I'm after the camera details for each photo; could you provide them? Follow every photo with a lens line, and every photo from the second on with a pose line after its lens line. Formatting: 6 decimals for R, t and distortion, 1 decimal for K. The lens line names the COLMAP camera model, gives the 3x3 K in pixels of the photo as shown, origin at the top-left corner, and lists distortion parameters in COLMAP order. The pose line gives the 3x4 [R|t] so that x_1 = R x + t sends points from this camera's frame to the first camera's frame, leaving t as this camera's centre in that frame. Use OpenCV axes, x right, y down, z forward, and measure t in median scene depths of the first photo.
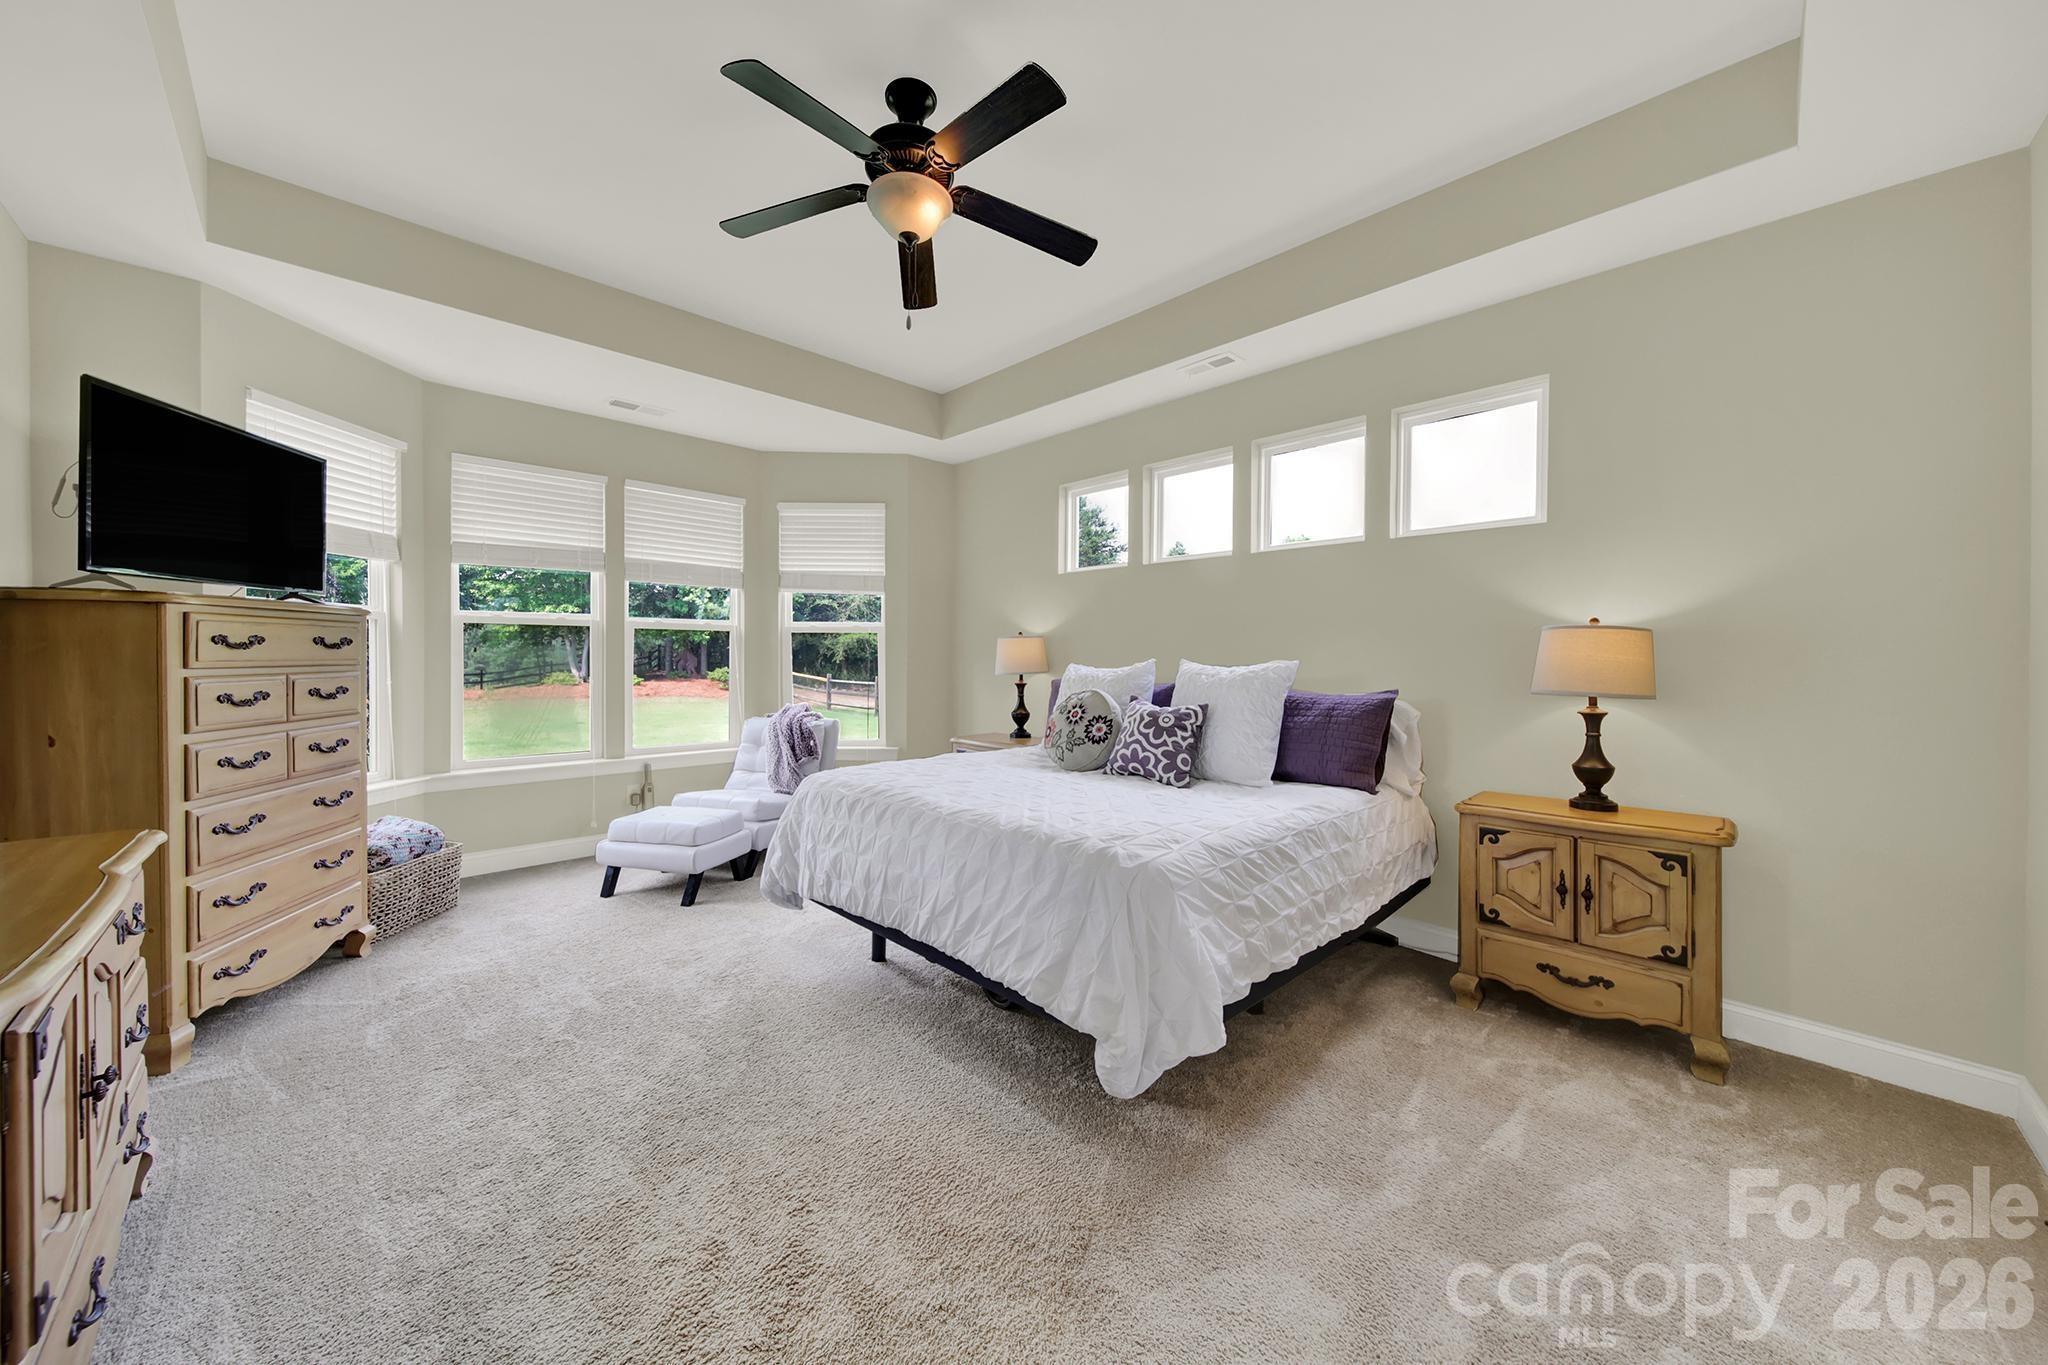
lens RADIAL K [[720.7, 0, 1007.8], [0, 720.7, 670.7], [0, 0, 1]] dist [-0.000382, -0.000249]
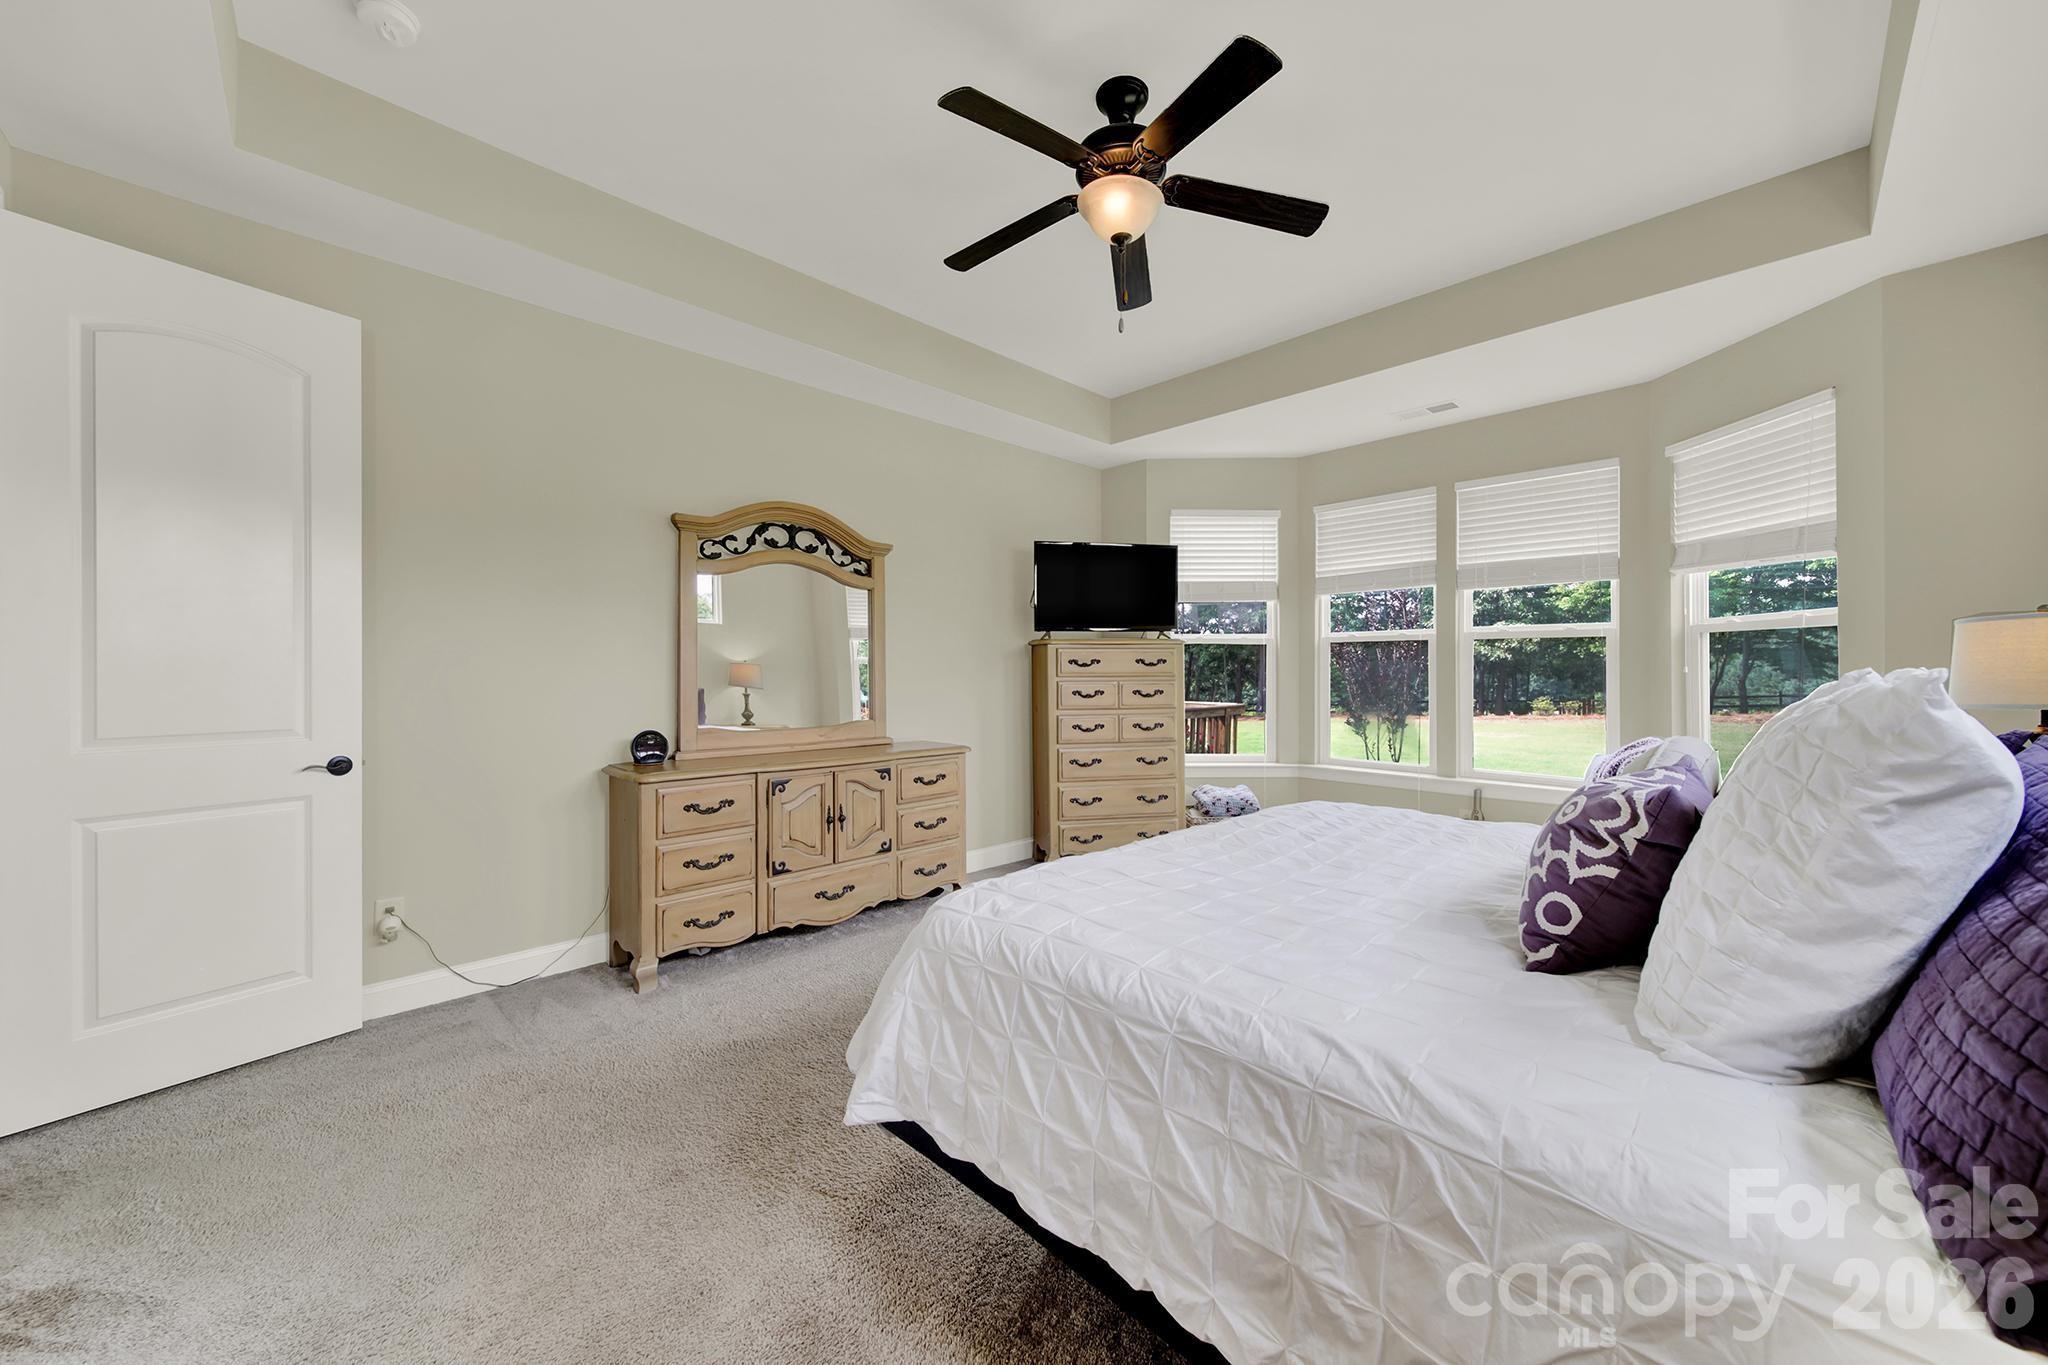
lens RADIAL K [[720.7, 0, 1013.0], [0, 720.7, 674.6], [0, 0, 1]] dist [-0.000382, -0.000249]
pose [[0.010296, 0.001618, -0.999946, 0.470031], [-0.018392, 0.999830, 0.001429, -0.005629], [0.999778, 0.018377, 0.010324, 0.476960]]
